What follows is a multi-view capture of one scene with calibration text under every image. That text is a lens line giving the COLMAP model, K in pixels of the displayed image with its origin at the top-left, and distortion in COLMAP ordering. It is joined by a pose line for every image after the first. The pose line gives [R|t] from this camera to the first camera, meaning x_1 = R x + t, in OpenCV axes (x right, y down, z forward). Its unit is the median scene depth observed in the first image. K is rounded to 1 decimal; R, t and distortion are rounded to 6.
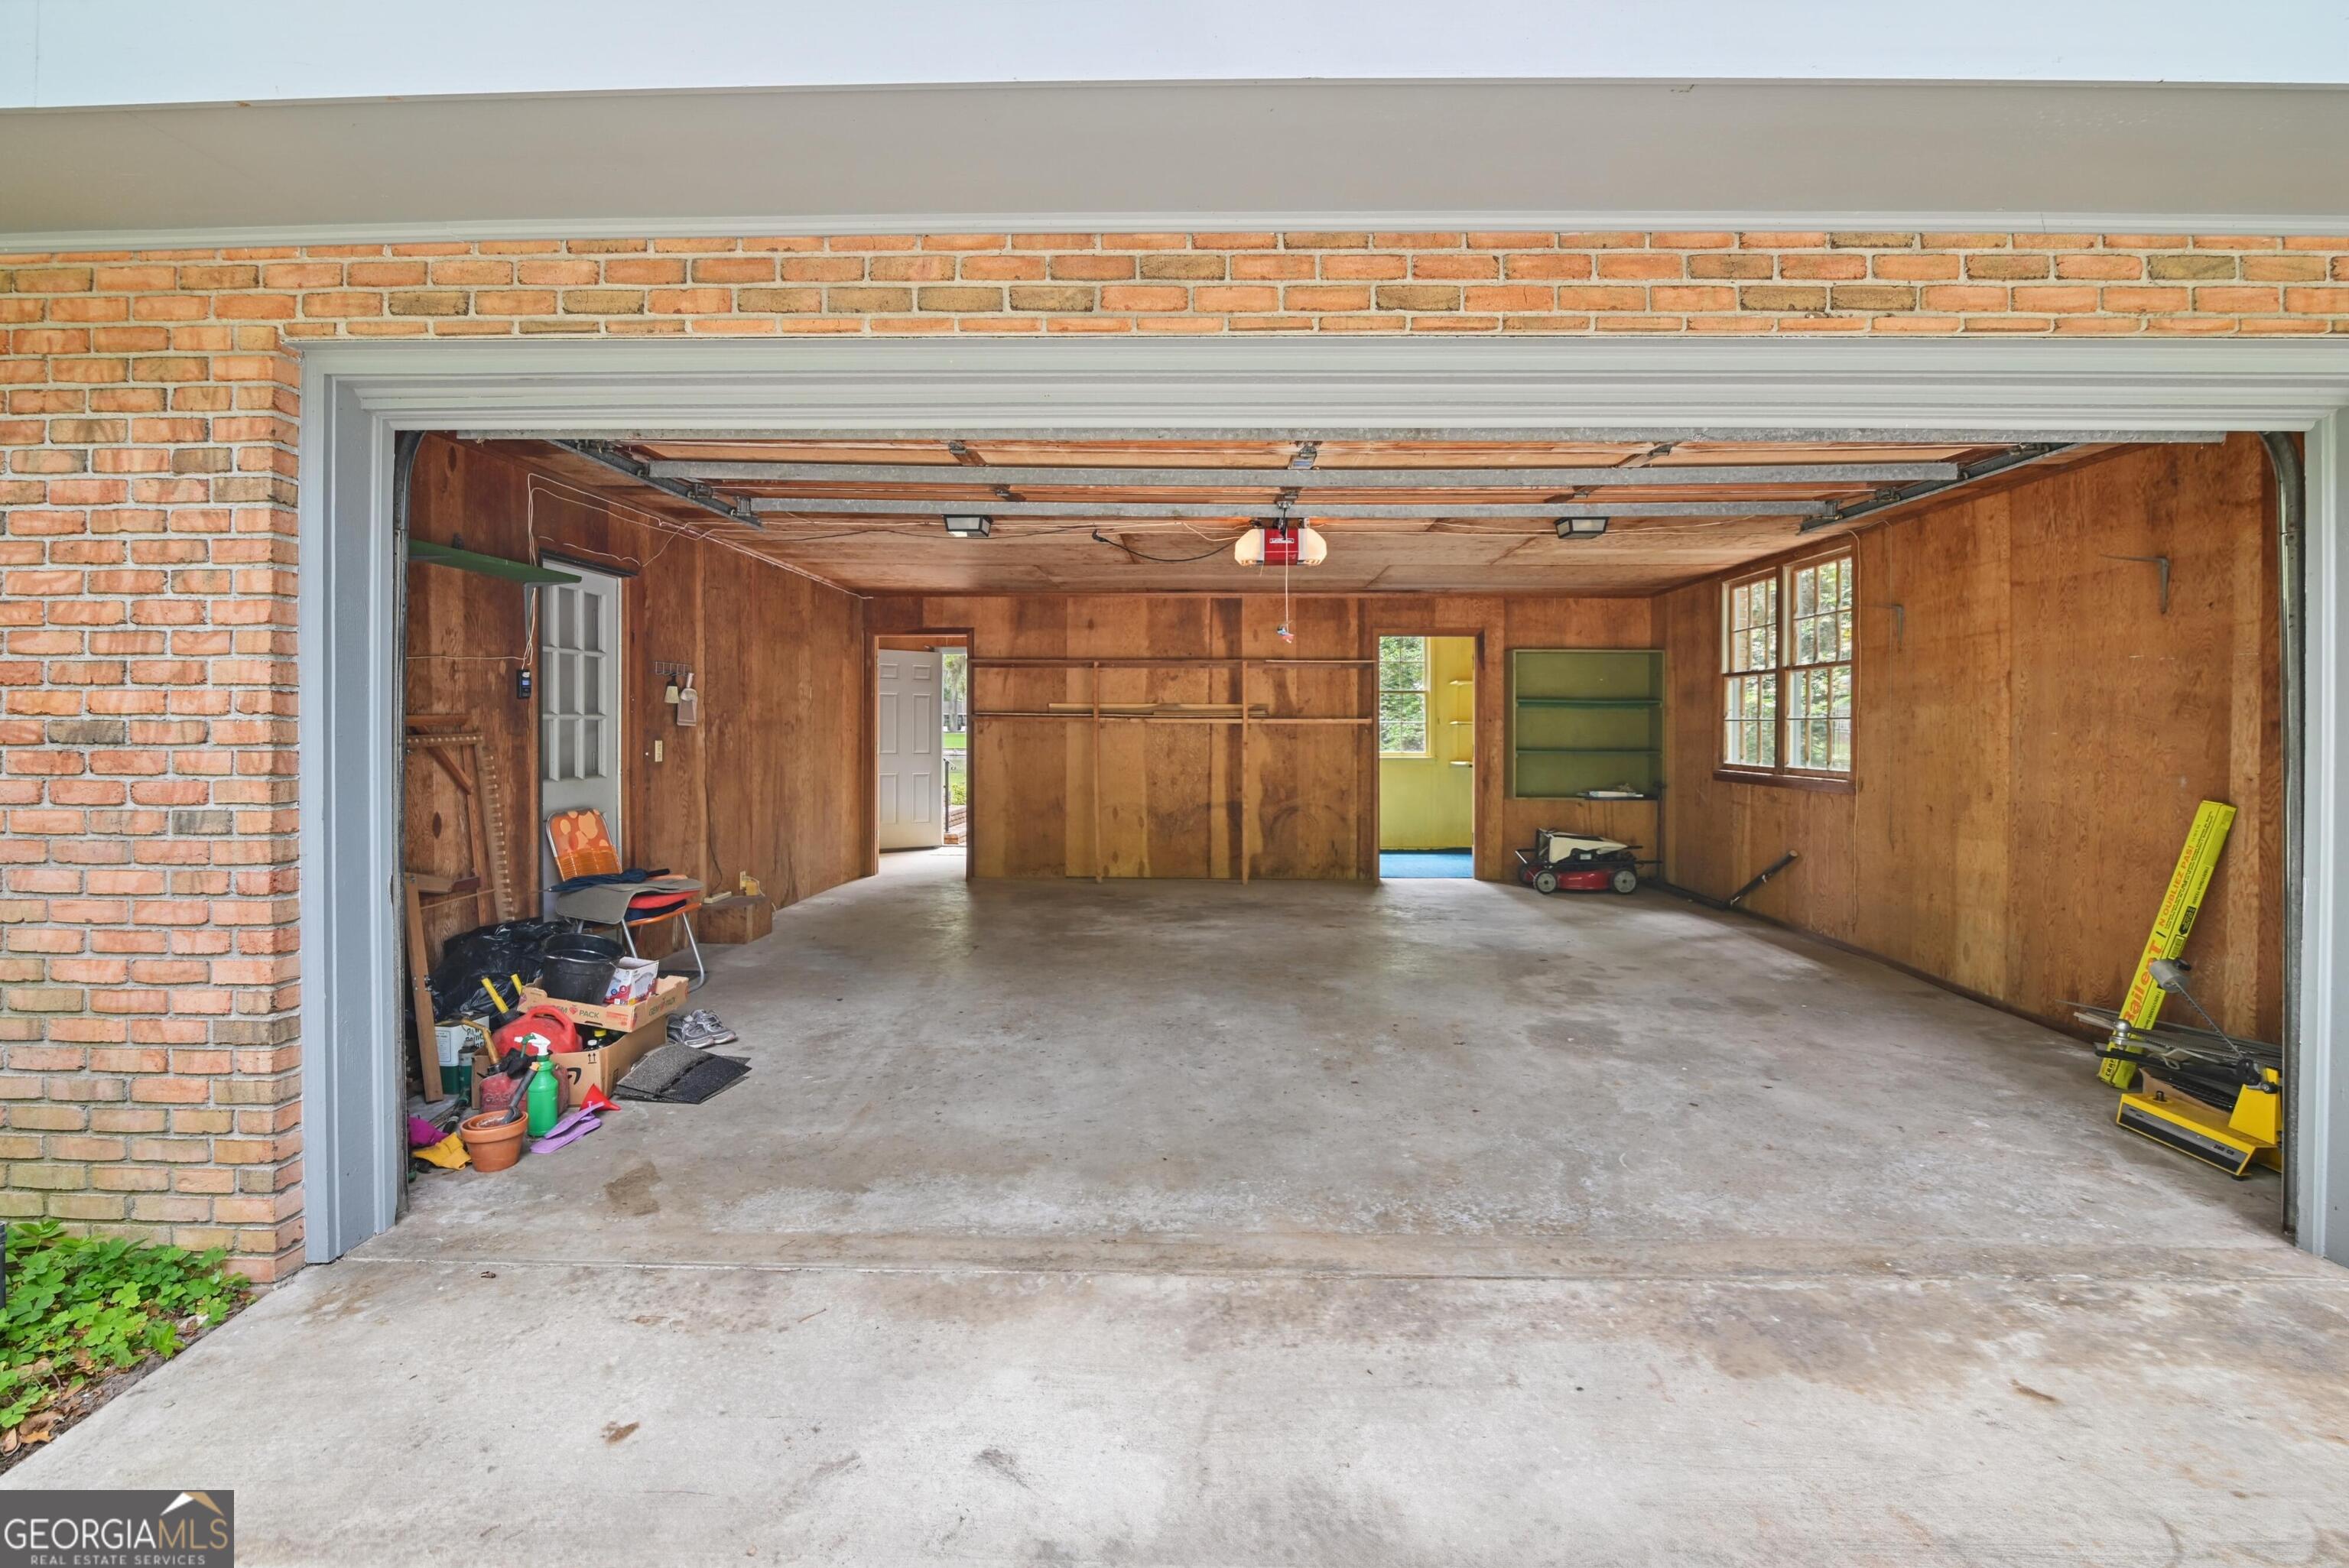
lens RADIAL K [[1091.7, 0, 1171.8], [0, 1091.7, 754.8], [0, 0, 1]] dist [-0.021597, 0.001565]
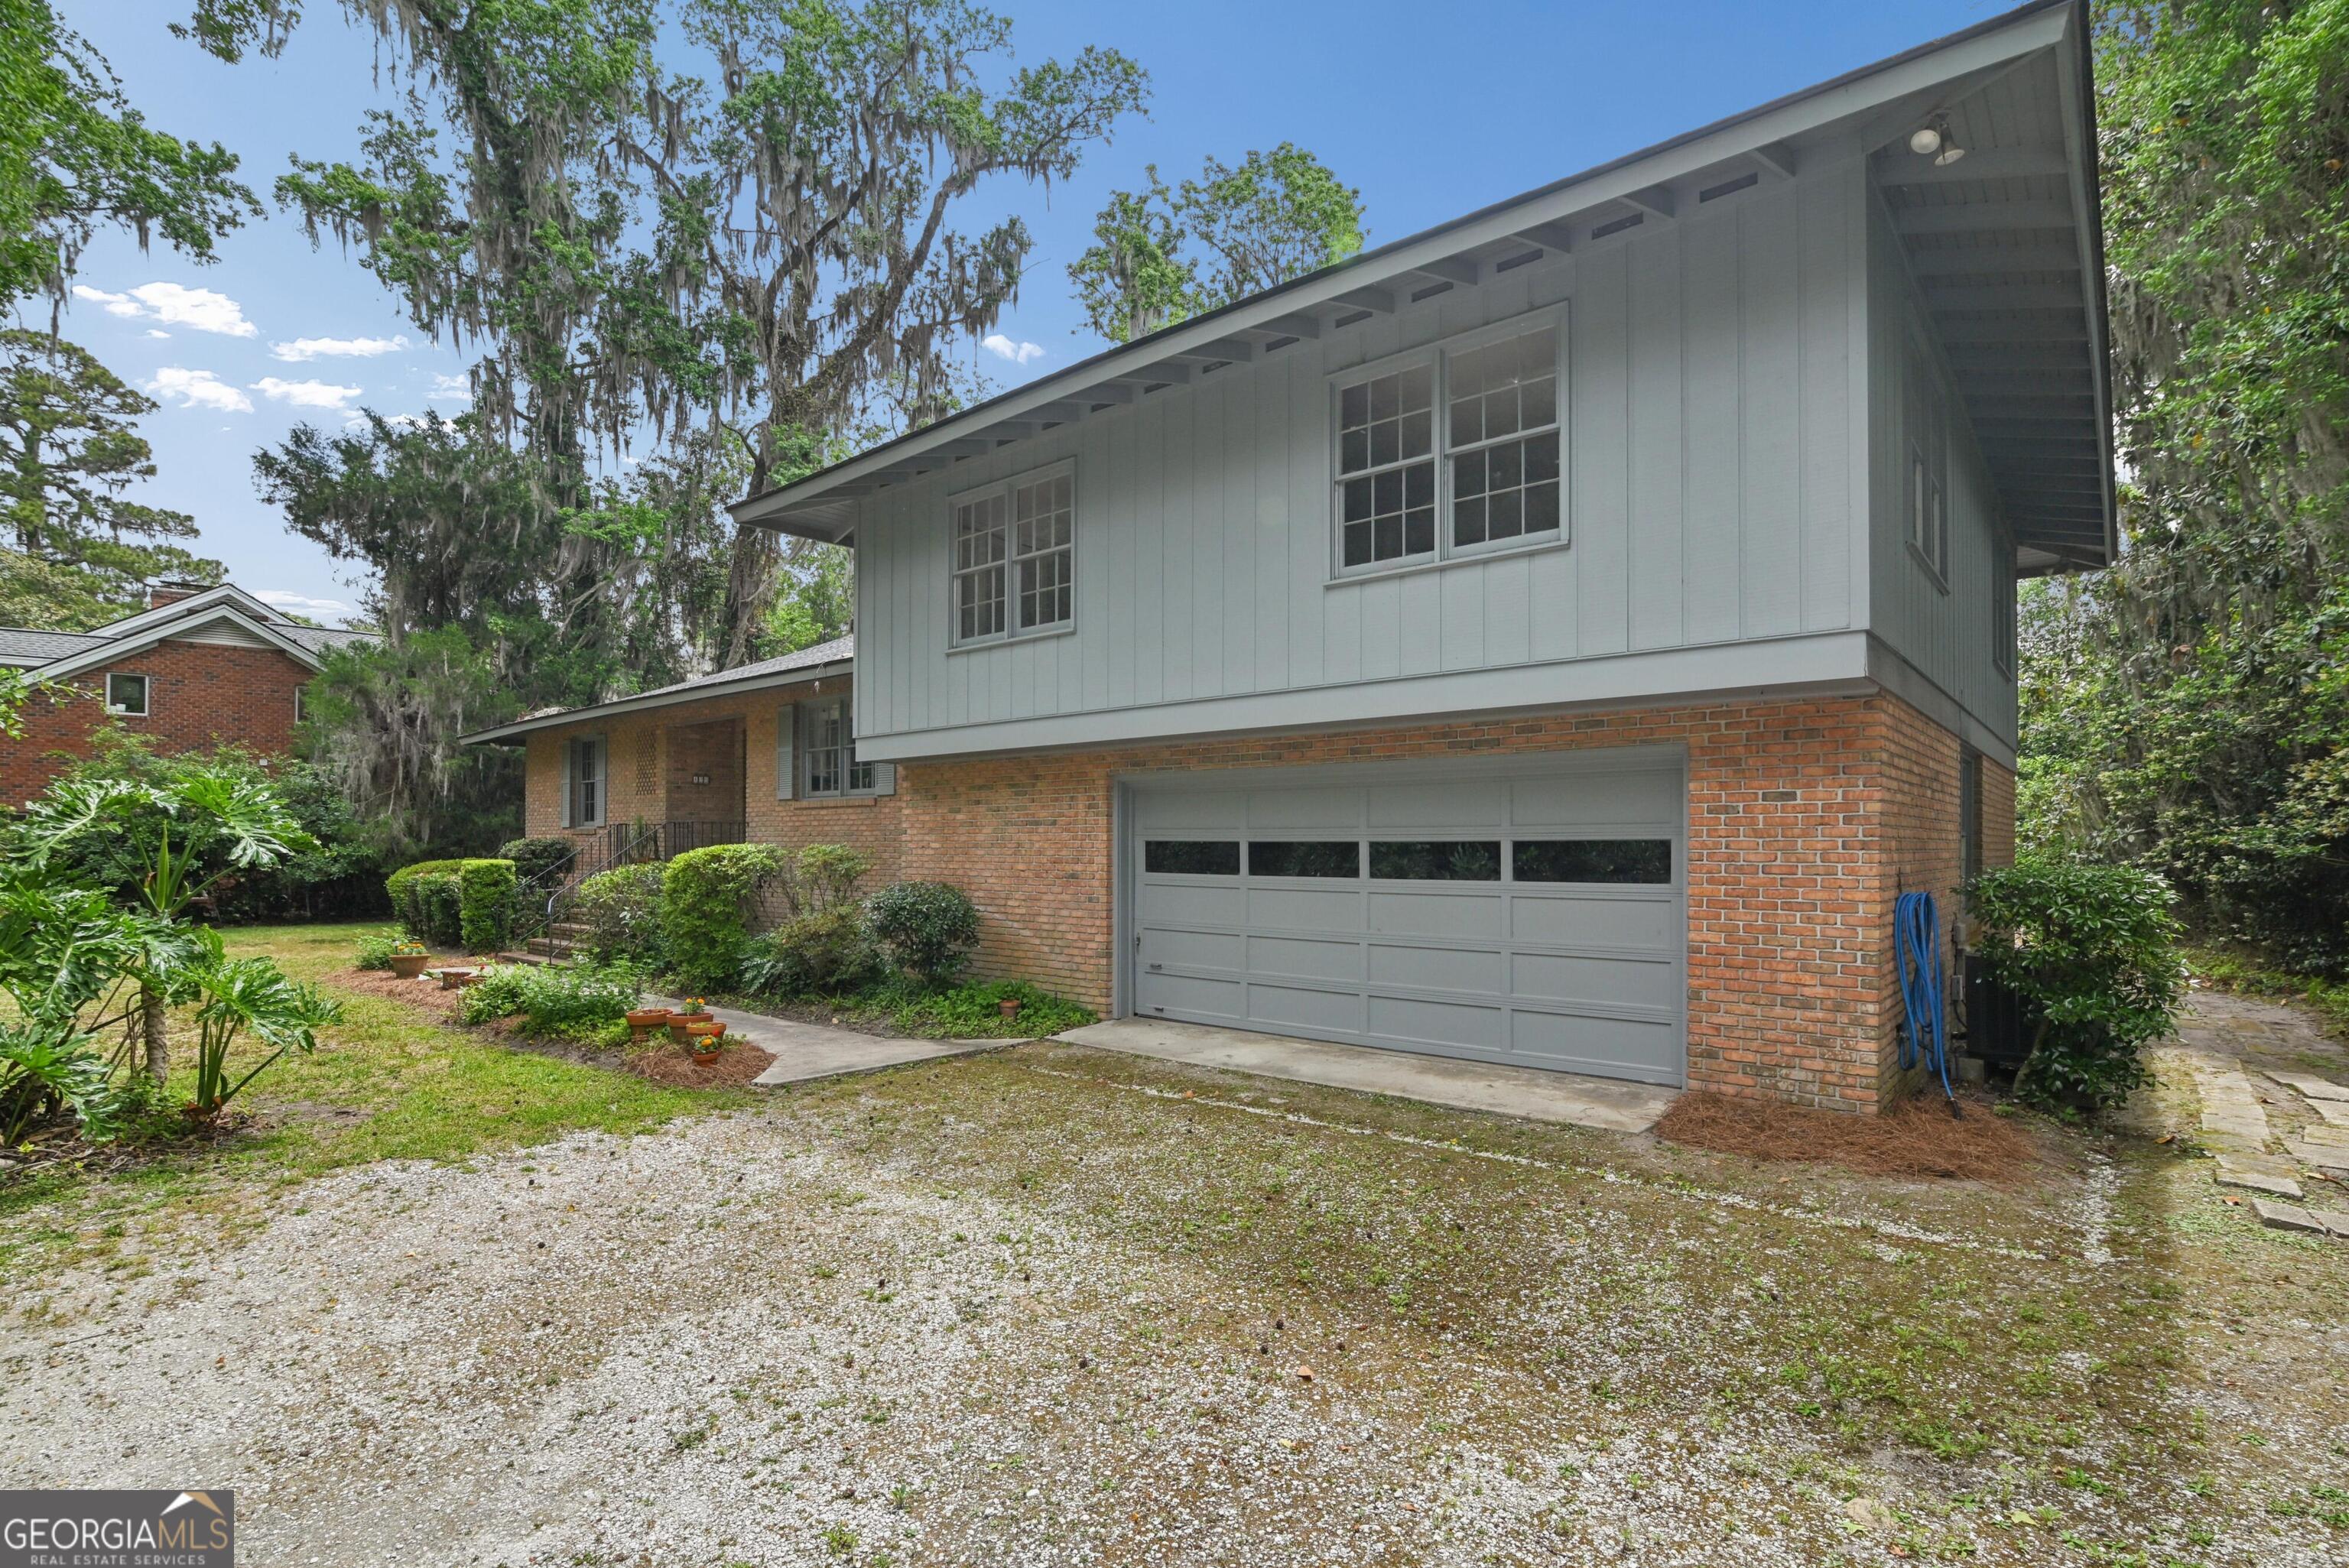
lens RADIAL K [[1091.7, 0, 1171.8], [0, 1091.7, 754.8], [0, 0, 1]] dist [-0.021597, 0.001565]
pose [[0.774125, -0.058794, -0.630297, 1.845235], [0.002450, 0.995949, -0.089892, -0.103061], [0.633028, 0.068043, 0.771133, -1.911039]]
